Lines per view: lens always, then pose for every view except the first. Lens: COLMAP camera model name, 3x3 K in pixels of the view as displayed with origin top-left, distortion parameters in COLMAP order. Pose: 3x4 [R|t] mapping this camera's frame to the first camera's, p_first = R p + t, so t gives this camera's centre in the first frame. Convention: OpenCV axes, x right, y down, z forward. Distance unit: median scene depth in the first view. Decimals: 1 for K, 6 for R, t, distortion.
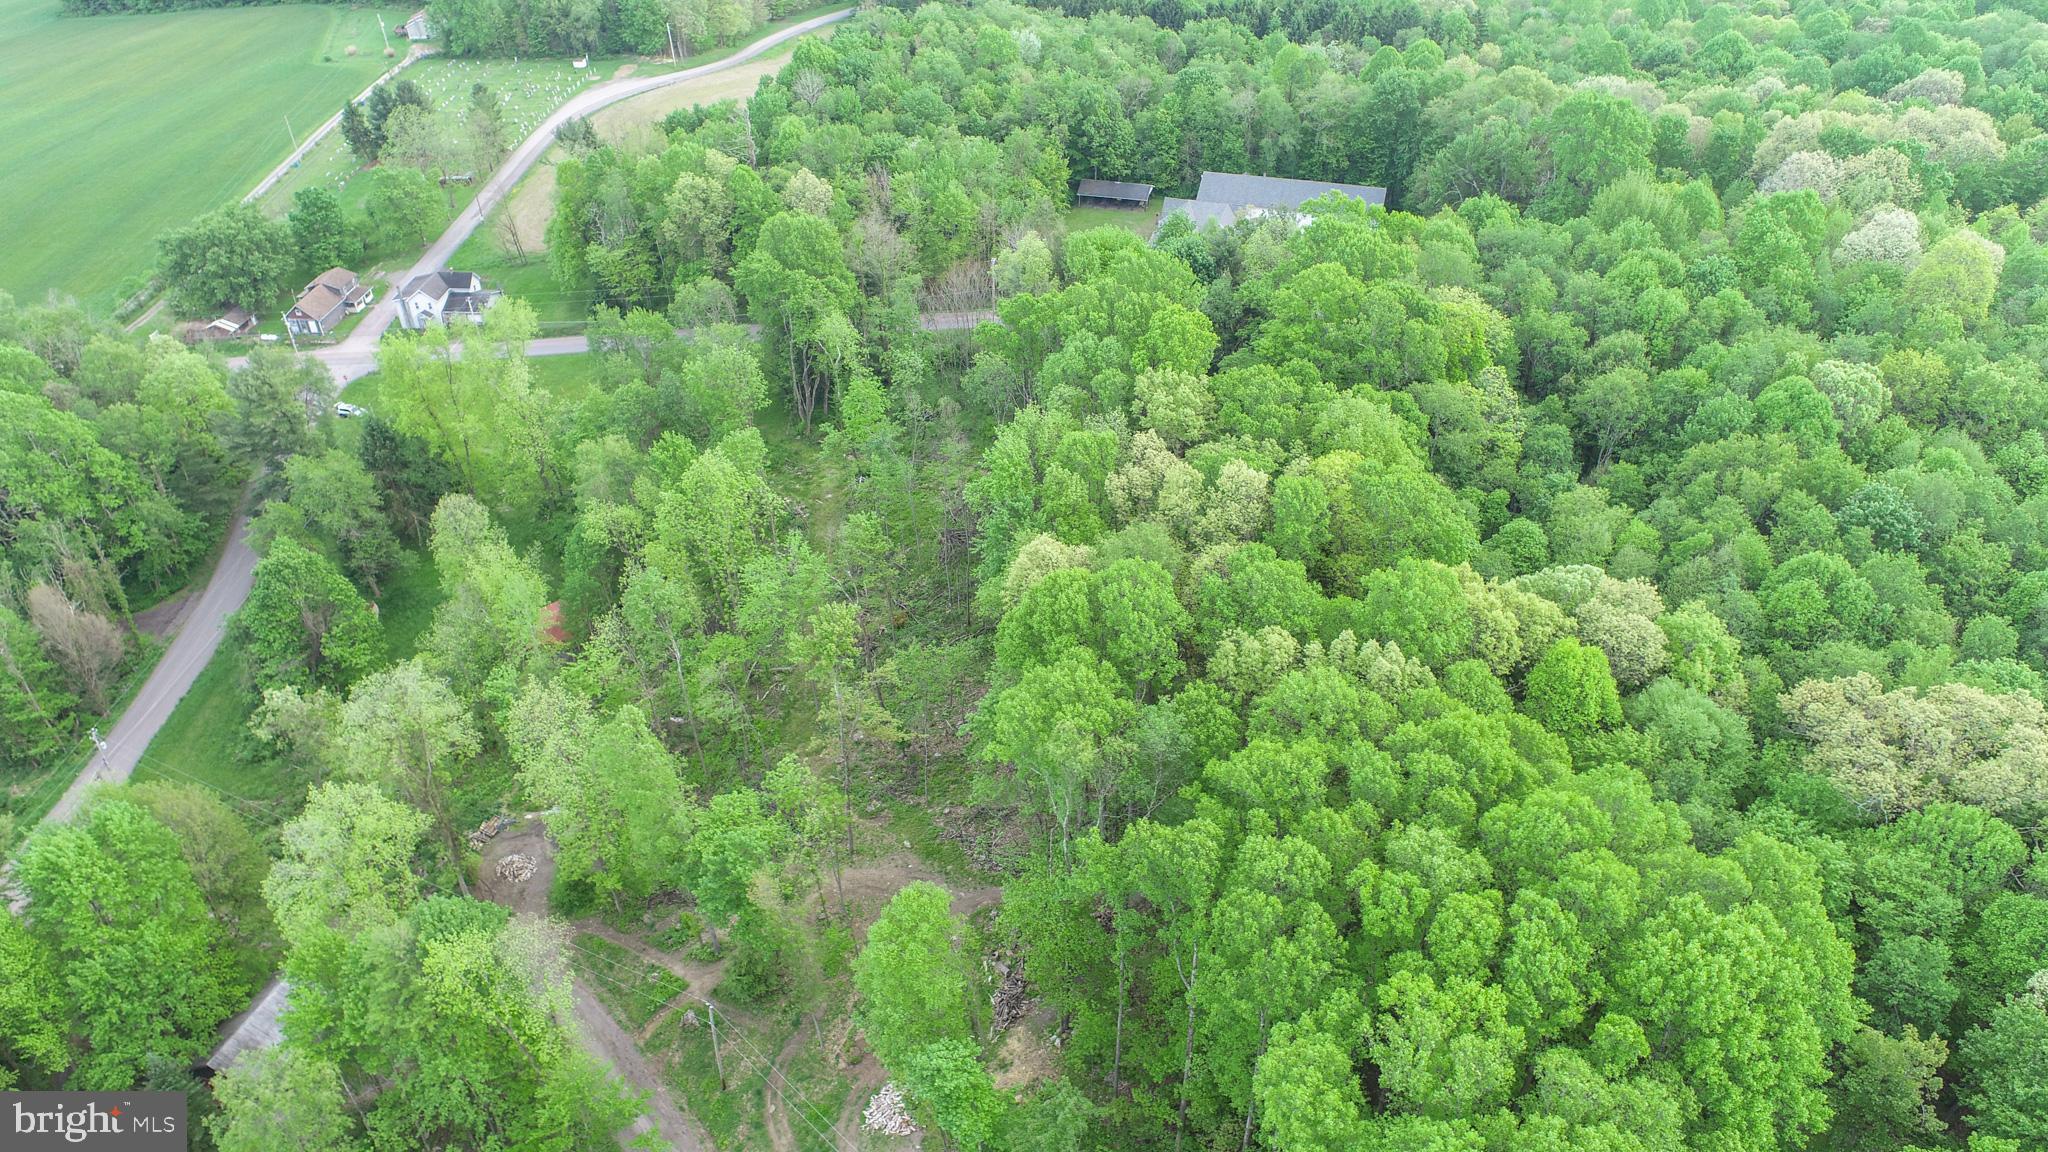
lens RADIAL K [[1390.5, 0, 1010.3], [0, 1390.5, 579.5], [0, 0, 1]] dist [-0.009184, 0.003781]
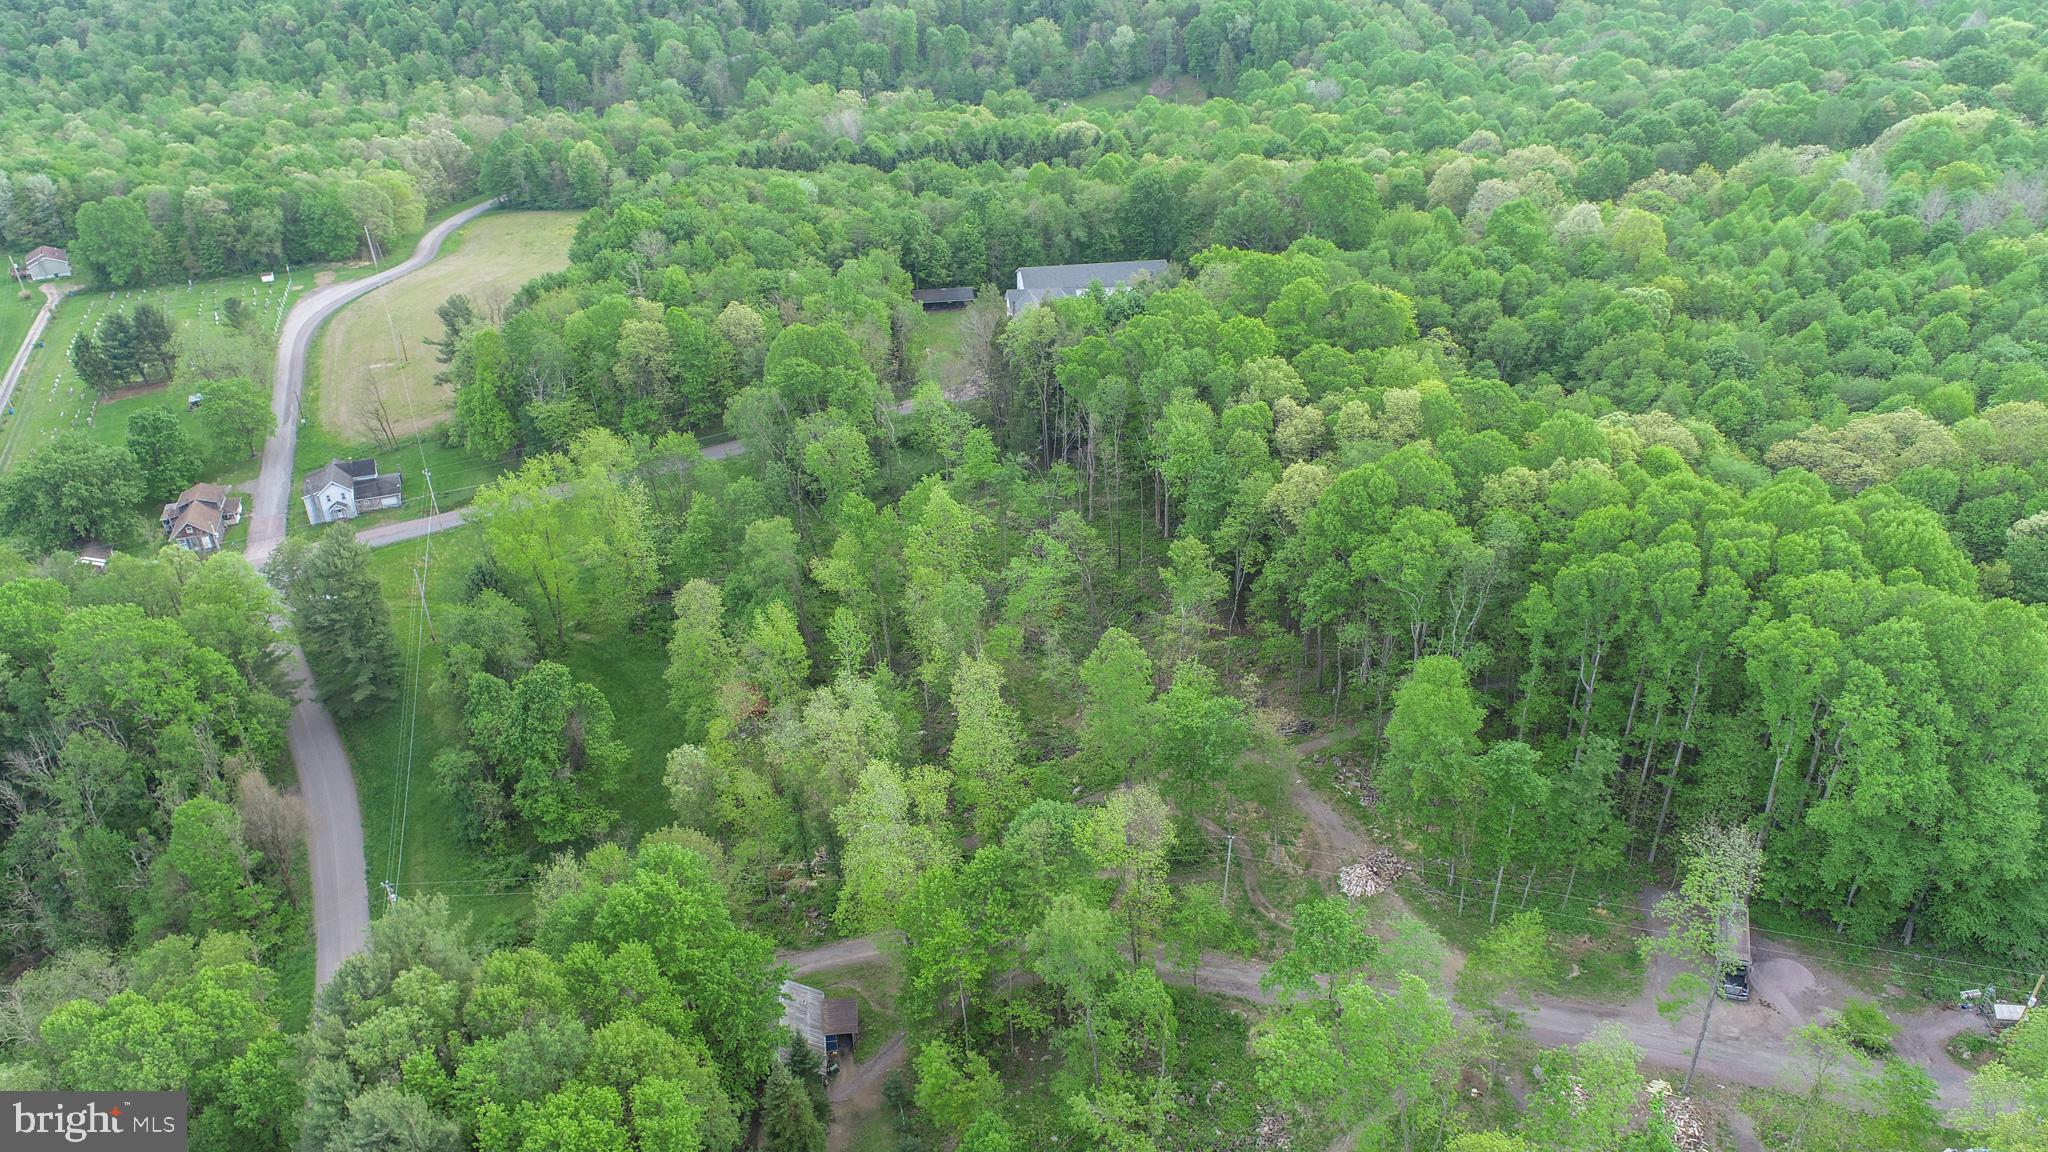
lens RADIAL K [[1390.5, 0, 1010.3], [0, 1390.5, 579.5], [0, 0, 1]] dist [-0.009184, 0.003781]
pose [[0.909986, -0.207604, 0.358922, -0.349237], [0.248416, 0.966044, -0.071047, 0.049338], [-0.331985, 0.153814, 0.930659, -0.073000]]
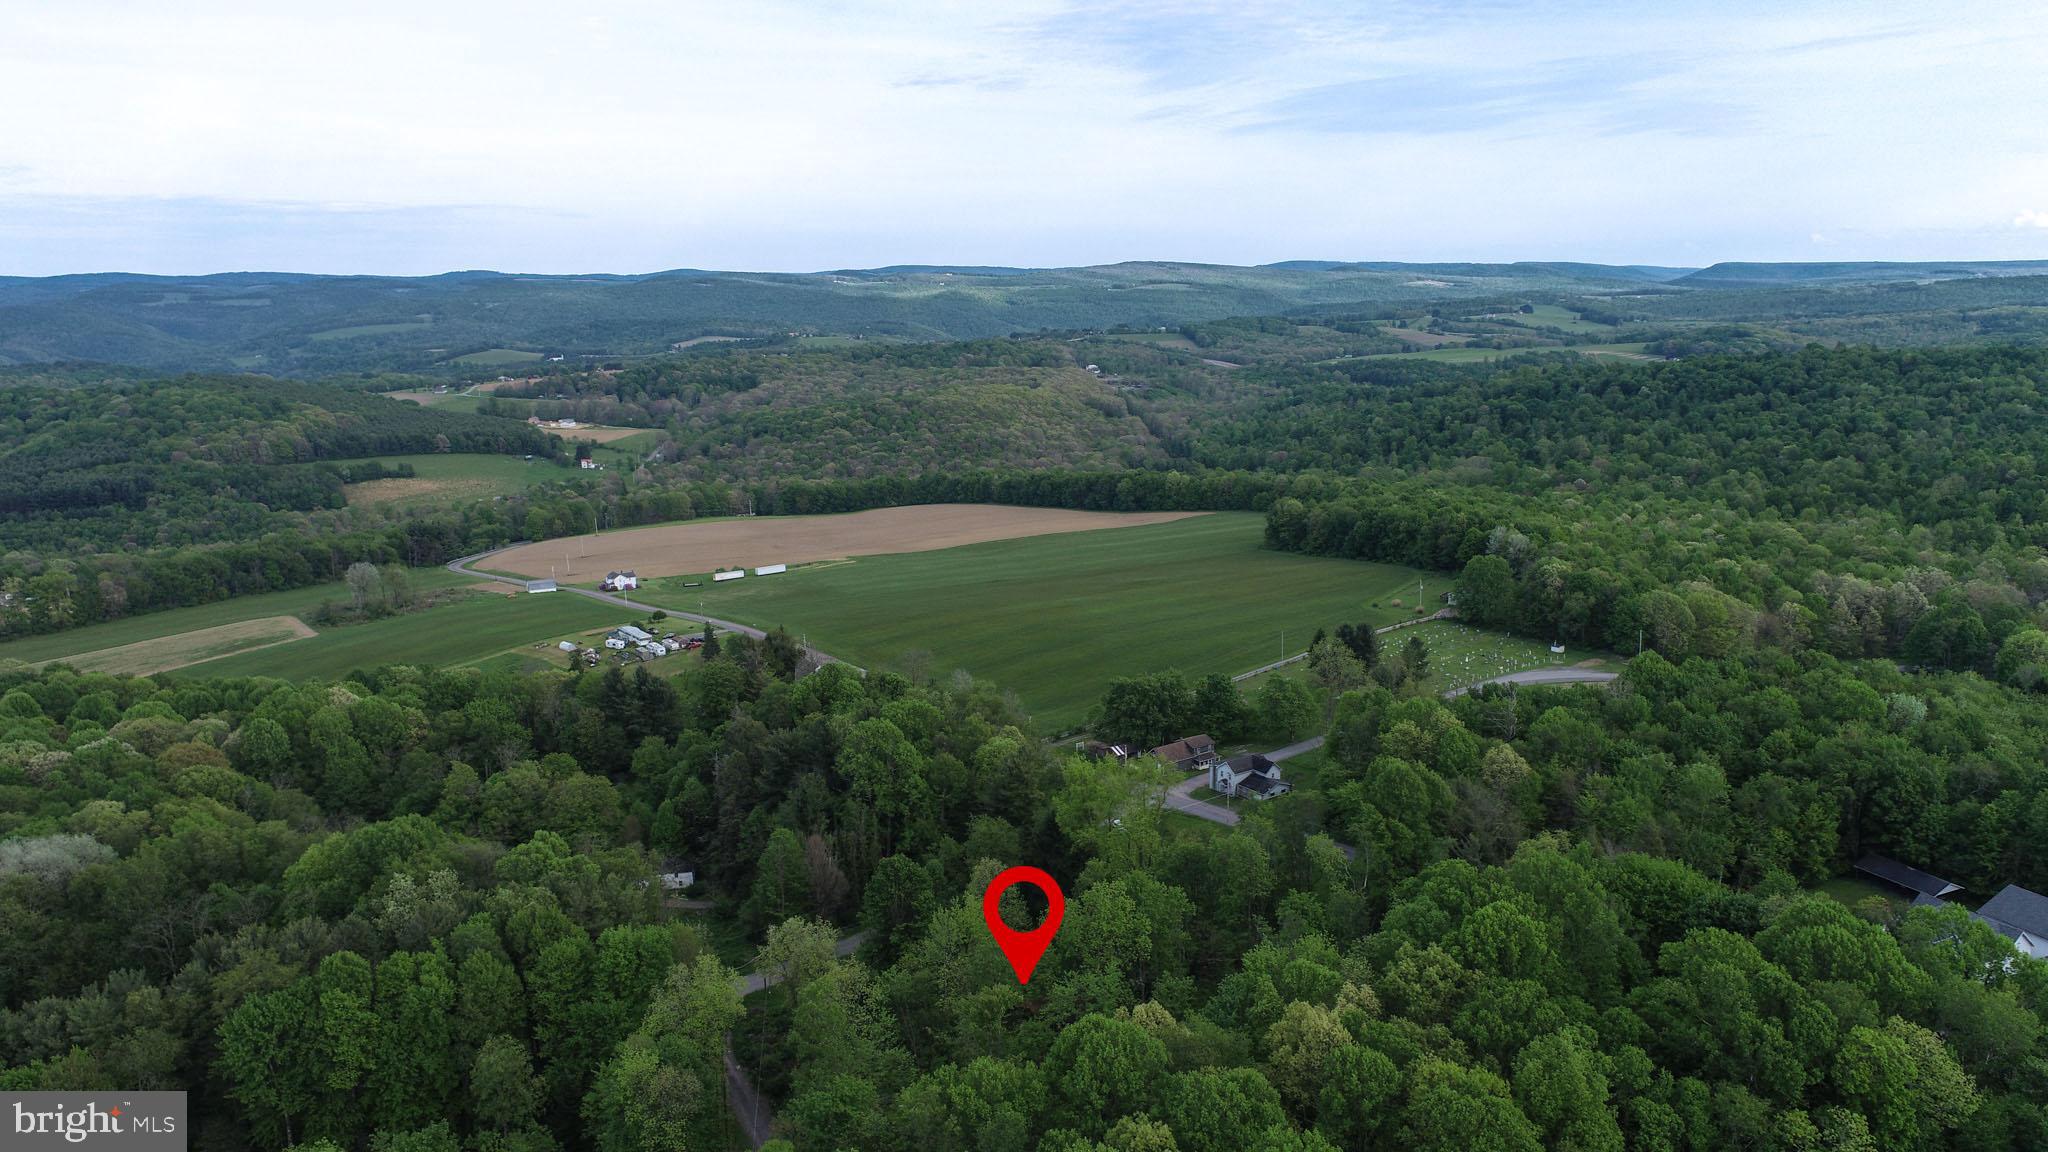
lens RADIAL K [[1387.1, 0, 1013.7], [0, 1387.1, 568.5], [0, 0, 1]] dist [-0.008738, 0.001784]
pose [[0.637441, 0.156958, -0.754343, 0.348804], [-0.448656, 0.871544, -0.197783, -0.030207], [0.626400, 0.464516, 0.625978, 0.032302]]
